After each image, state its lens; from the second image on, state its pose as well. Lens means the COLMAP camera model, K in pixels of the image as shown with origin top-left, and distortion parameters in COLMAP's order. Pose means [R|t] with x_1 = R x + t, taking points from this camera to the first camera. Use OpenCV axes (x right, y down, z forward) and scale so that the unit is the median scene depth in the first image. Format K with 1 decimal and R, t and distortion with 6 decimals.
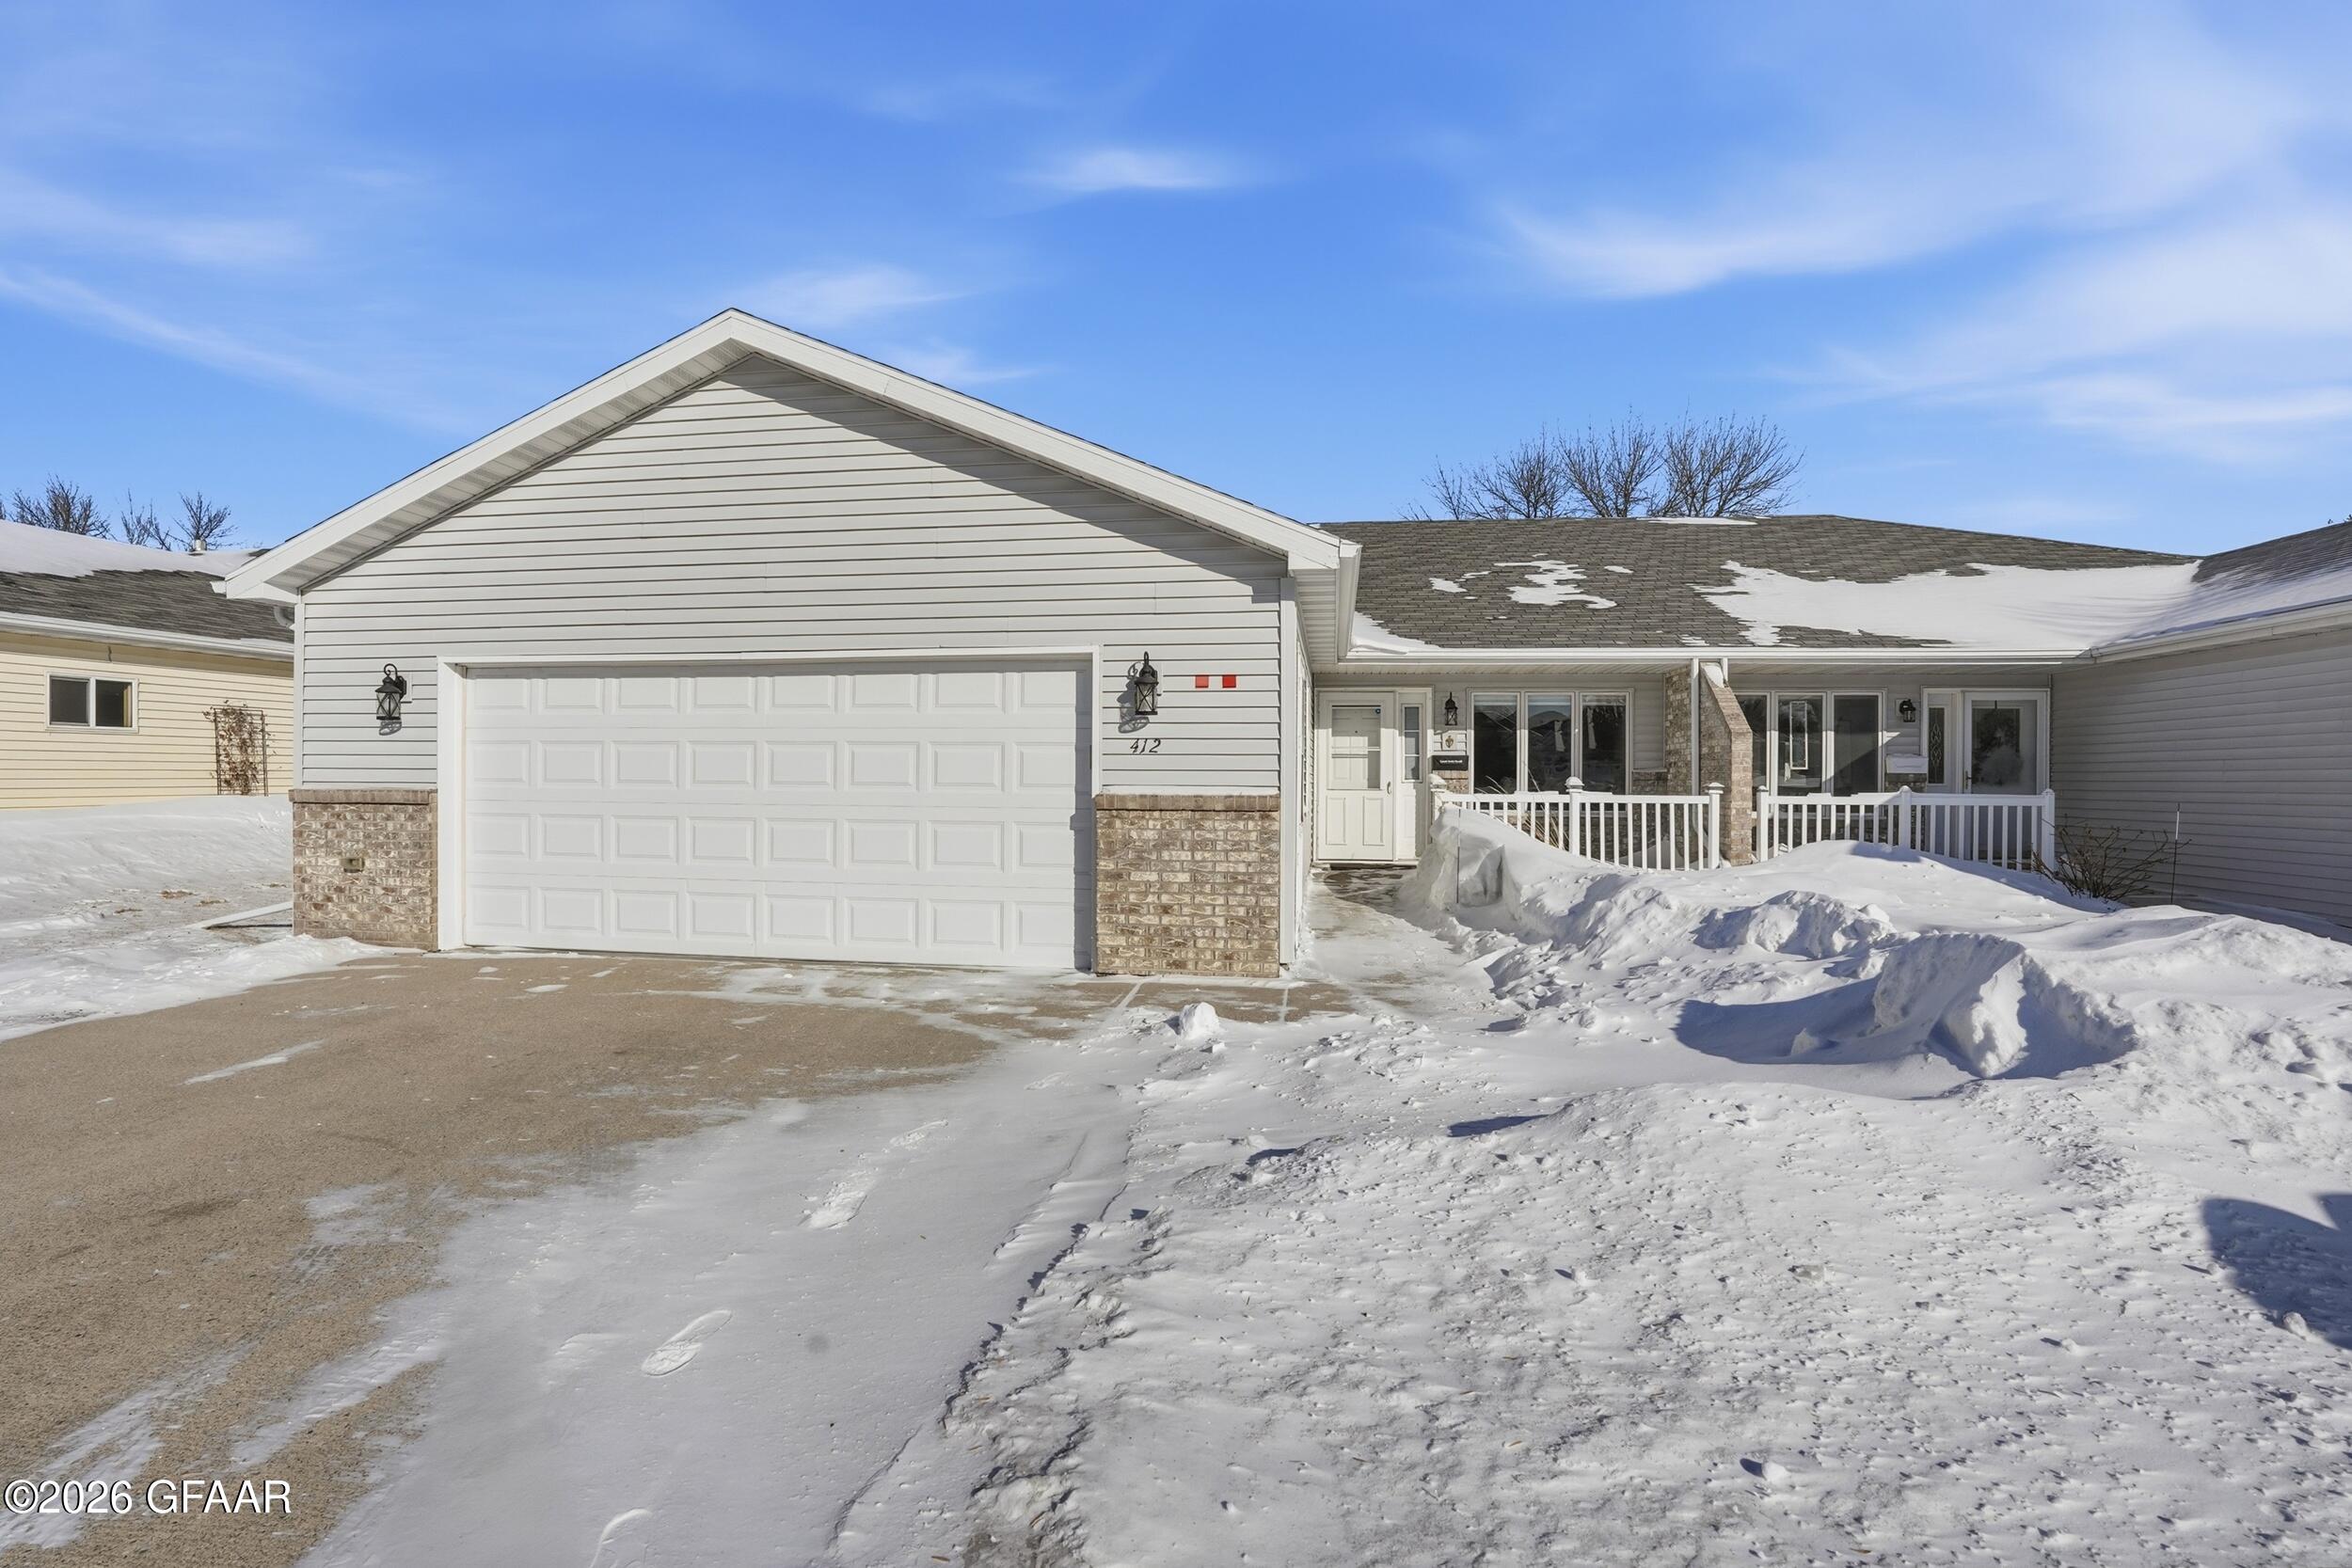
lens RADIAL K [[1108.5, 0, 1169.1], [0, 1108.5, 772.0], [0, 0, 1]] dist [-0.058122, 0.017537]
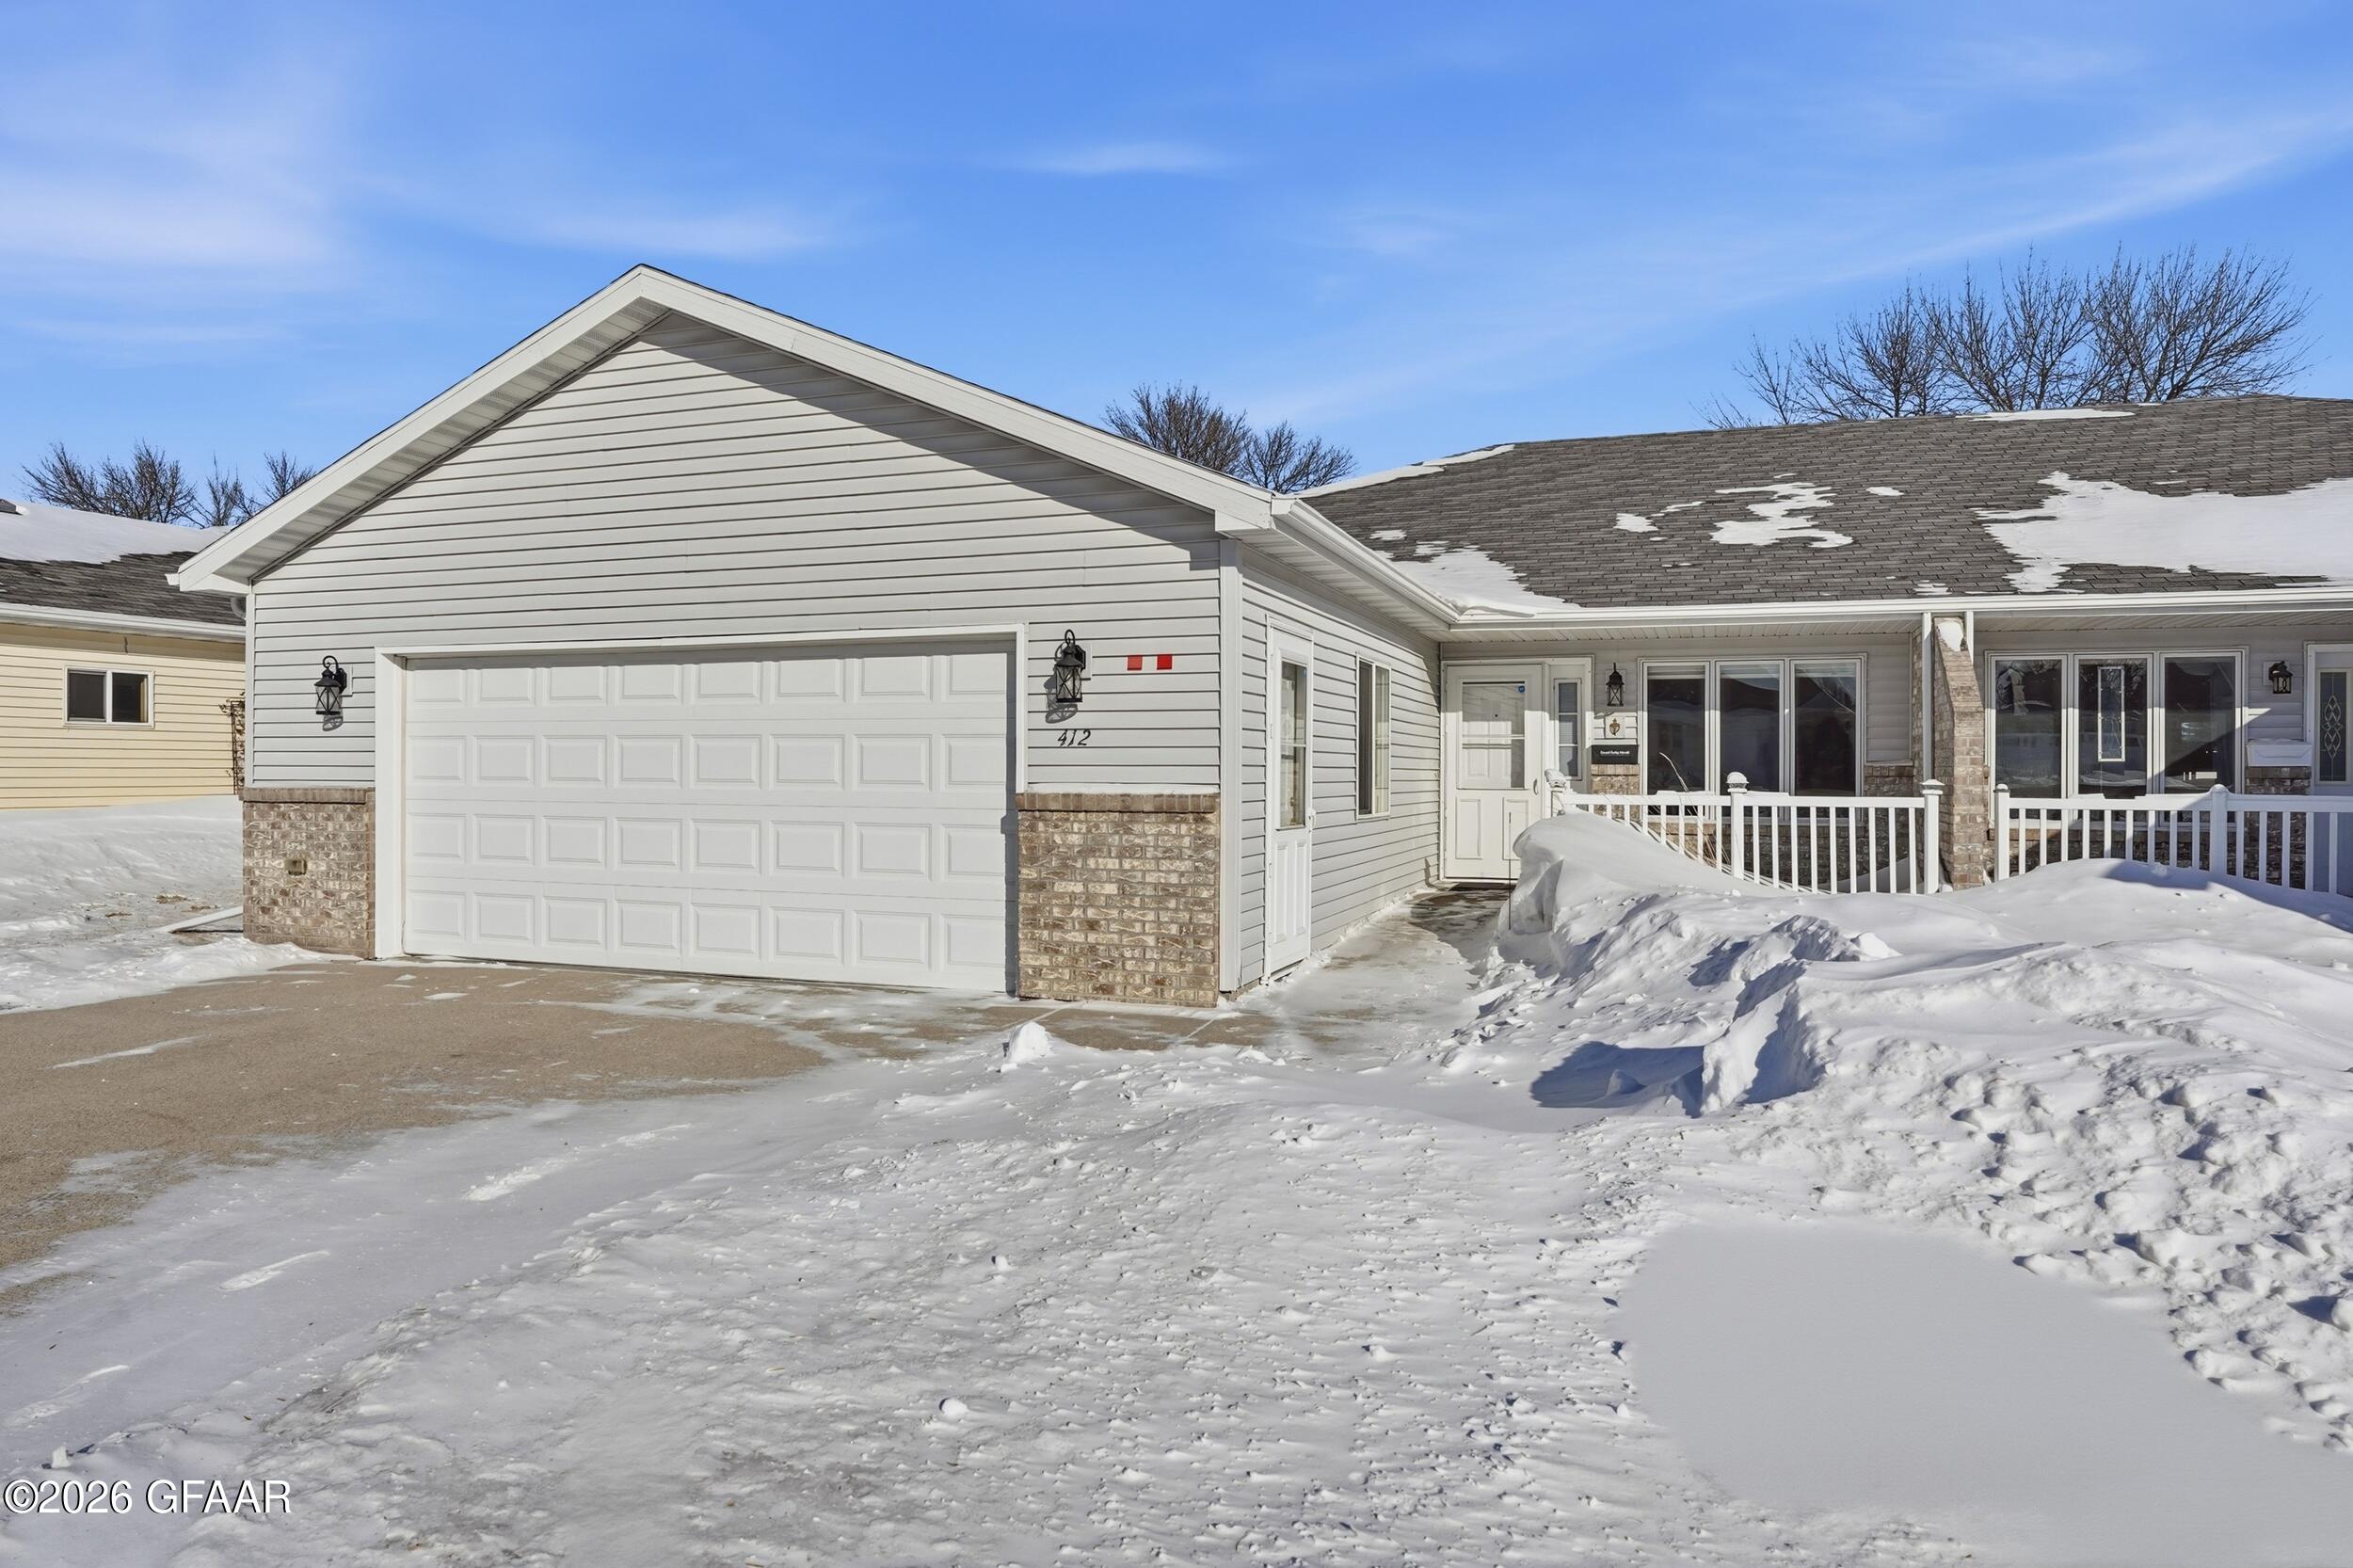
lens RADIAL K [[1457.7, 0, 1173.1], [0, 1457.7, 762.1], [0, 0, 1]] dist [-0.025864, 0.010571]
pose [[0.979493, -0.003225, -0.201452, 0.261315], [0.002447, 0.999989, -0.004115, 0.000549], [0.201463, 0.003537, 0.979490, -0.097786]]
